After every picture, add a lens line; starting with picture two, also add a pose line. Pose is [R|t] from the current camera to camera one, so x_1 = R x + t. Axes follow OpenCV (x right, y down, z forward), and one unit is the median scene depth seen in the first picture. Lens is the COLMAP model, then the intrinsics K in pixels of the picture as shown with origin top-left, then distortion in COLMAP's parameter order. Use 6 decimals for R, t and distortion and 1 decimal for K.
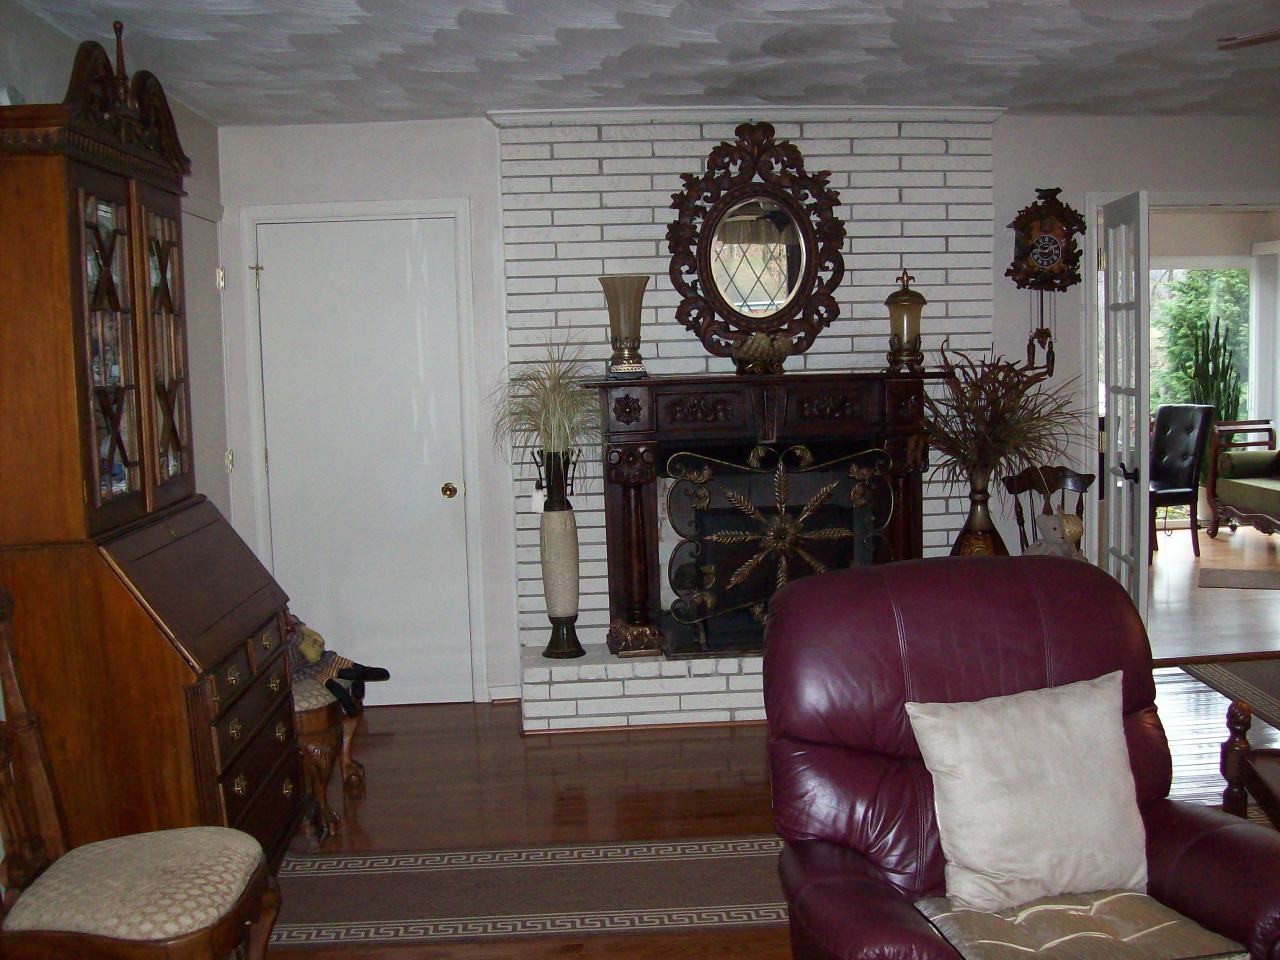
lens RADIAL K [[1364.3, 0, 638.1], [0, 1364.3, 480.4], [0, 0, 1]] dist [-0.125445, 0.000000]
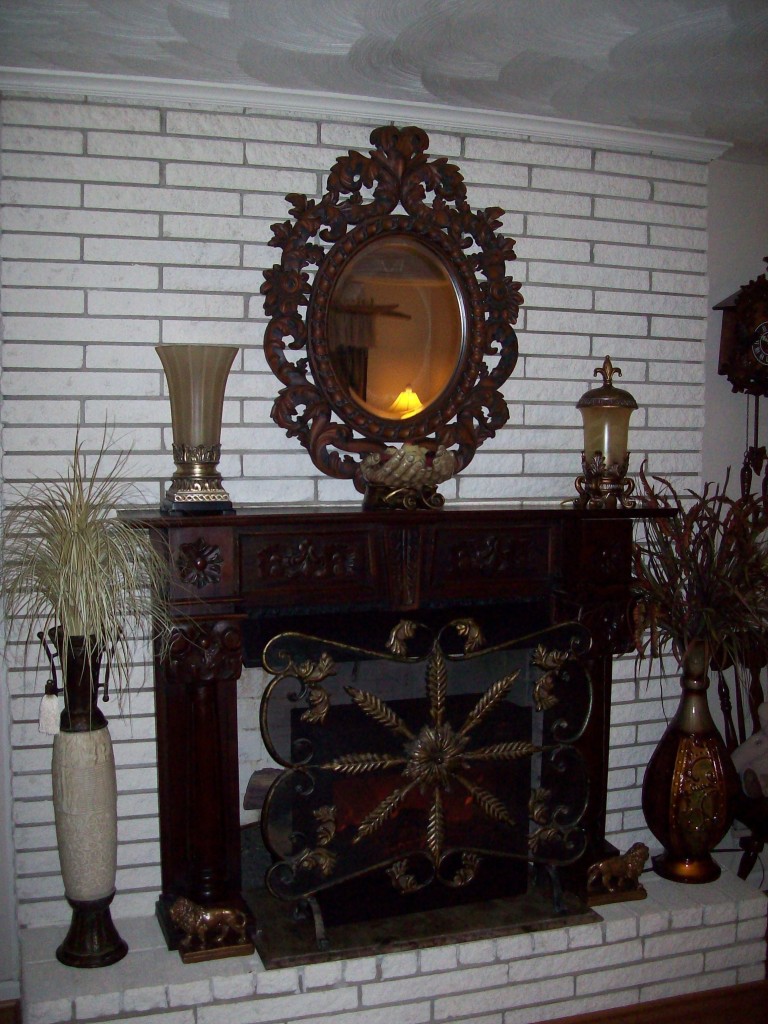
lens RADIAL K [[1137.2, 0, 384.4], [0, 1137.2, 509.8], [0, 0, 1]] dist [-0.142135, 0.000000]
pose [[0.971983, 0.017299, 0.234412, -0.045992], [-0.009021, 0.999299, -0.036338, -0.056801], [-0.234877, 0.033206, 0.971458, 0.473422]]
